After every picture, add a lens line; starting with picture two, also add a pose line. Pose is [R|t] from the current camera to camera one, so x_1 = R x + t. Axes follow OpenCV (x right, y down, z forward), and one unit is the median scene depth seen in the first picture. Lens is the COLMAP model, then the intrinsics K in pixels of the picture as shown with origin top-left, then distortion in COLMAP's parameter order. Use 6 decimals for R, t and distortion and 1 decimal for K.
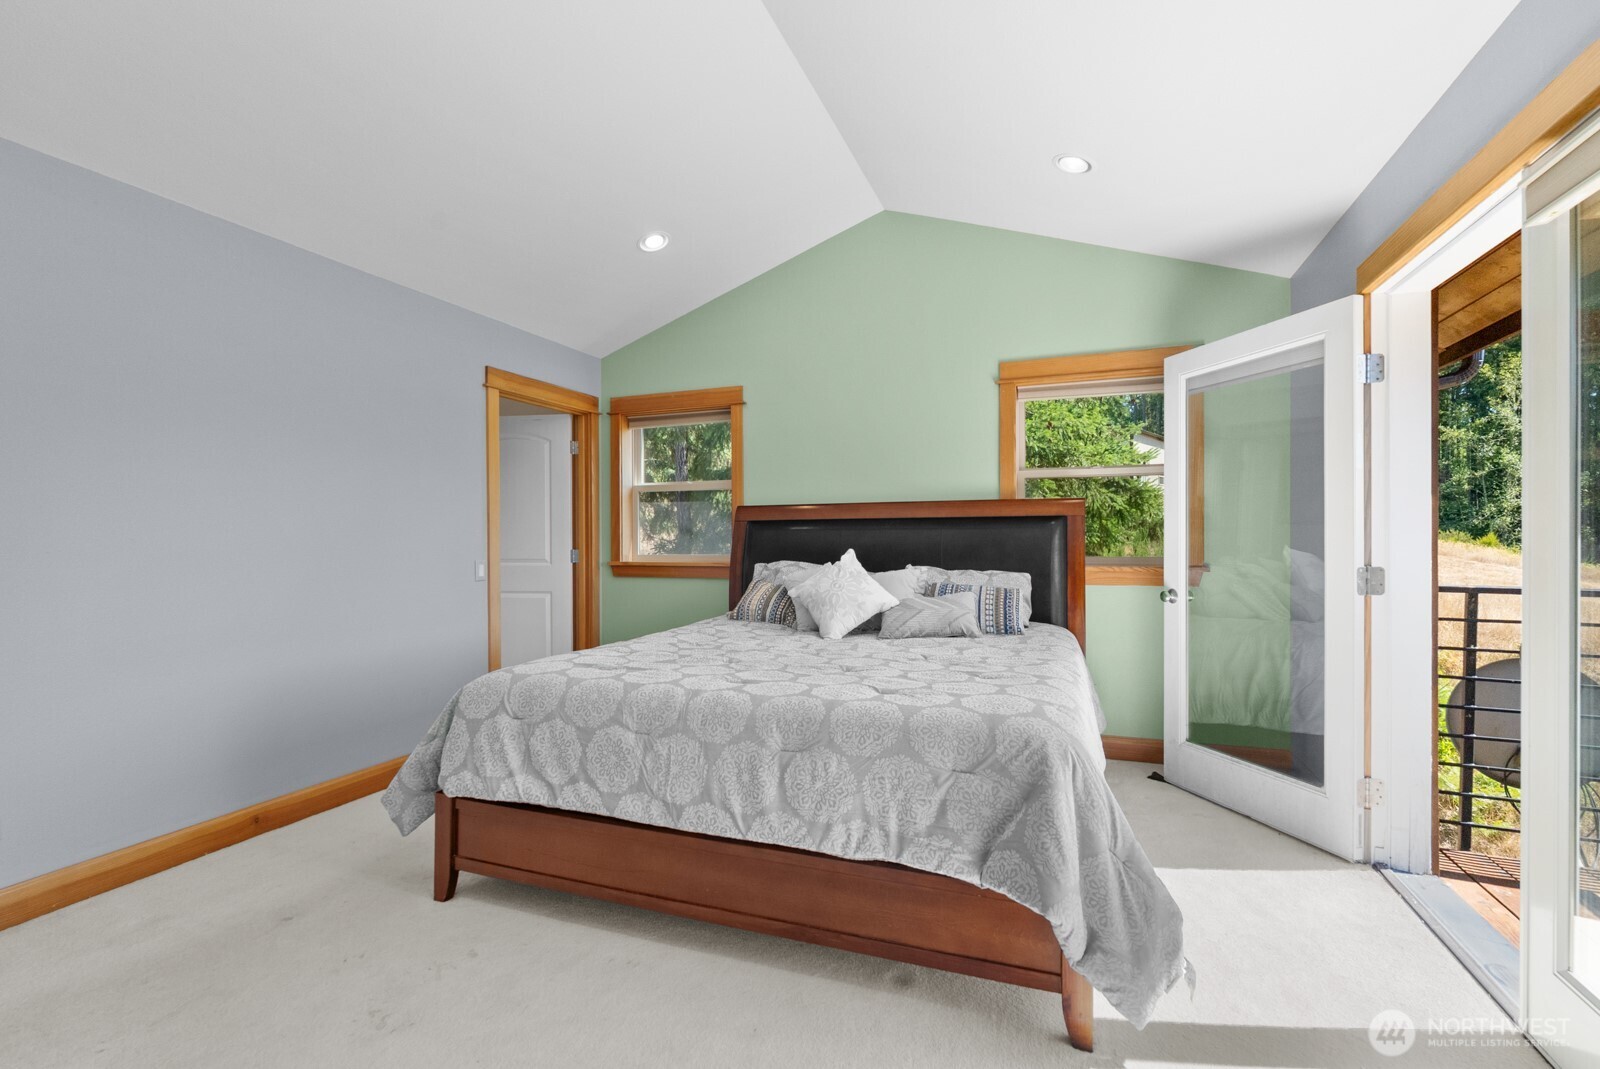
lens RADIAL K [[715.8, 0, 800.0], [0, 715.8, 534.5], [0, 0, 1]] dist [0.002480, 0.000112]
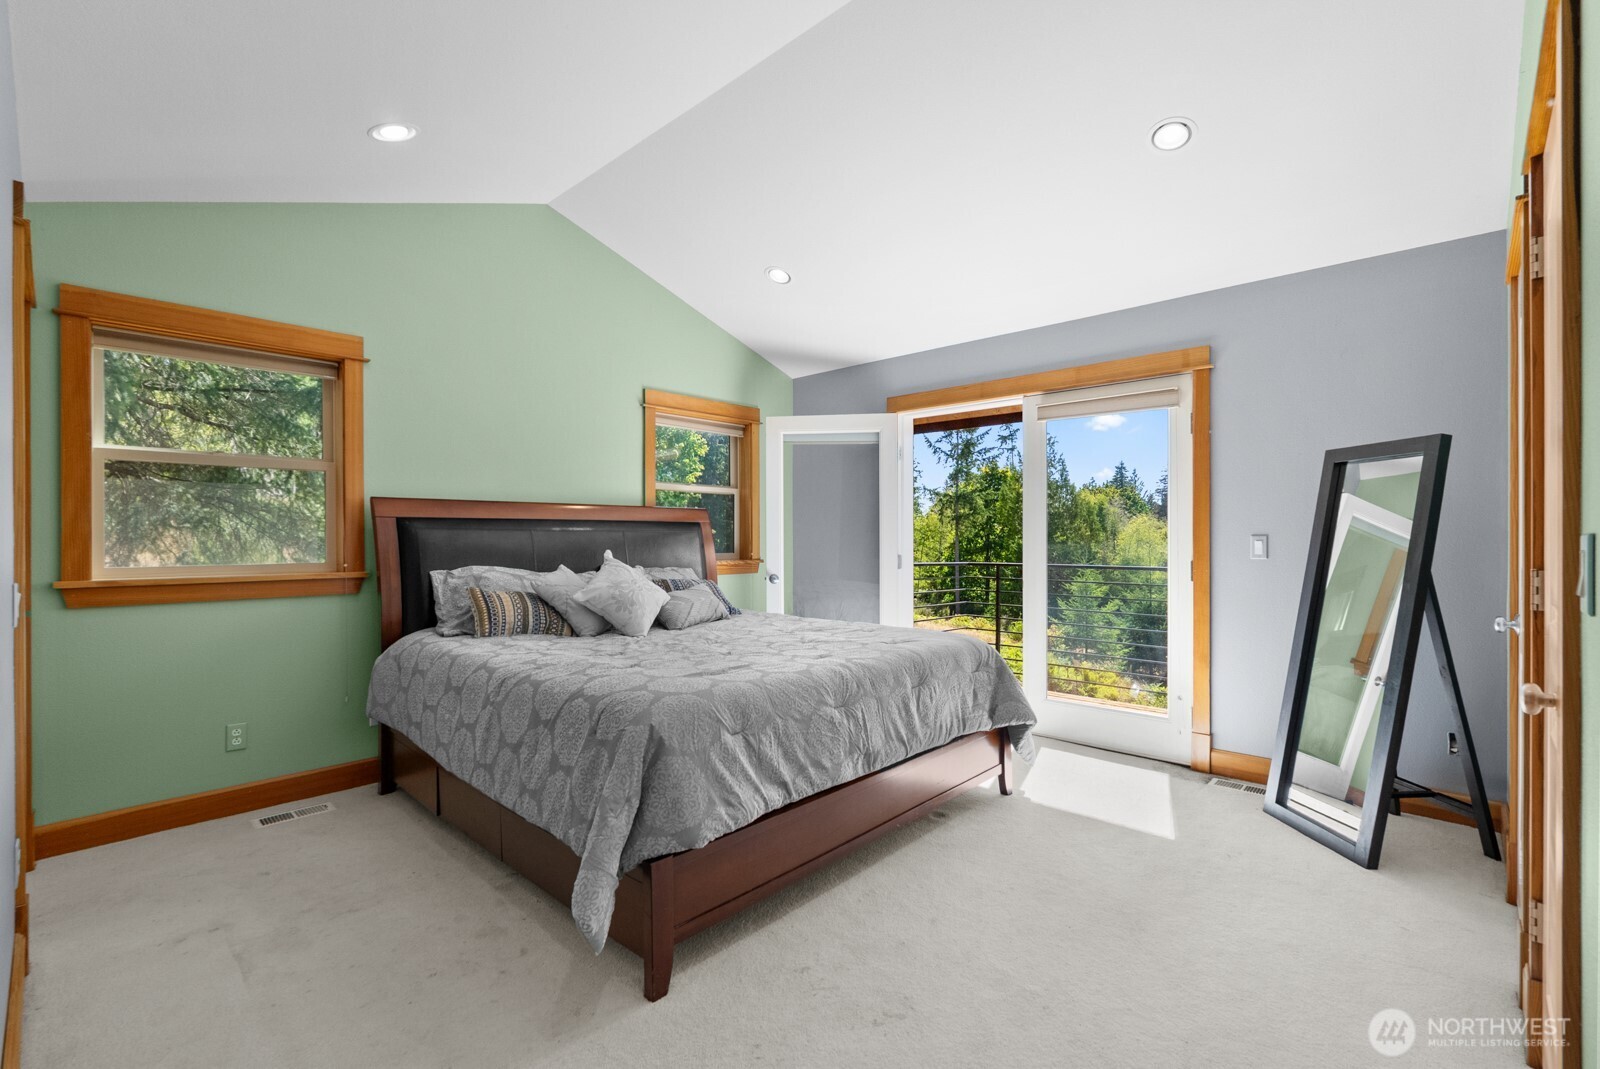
lens RADIAL K [[705.8, 0, 806.6], [0, 705.8, 534.3], [0, 0, 1]] dist [-0.004466, -0.000095]
pose [[0.369277, 0.009021, 0.929275, -0.816800], [-0.001791, 0.999958, -0.008995, 0.007609], [-0.929317, 0.001657, 0.369278, 0.398026]]
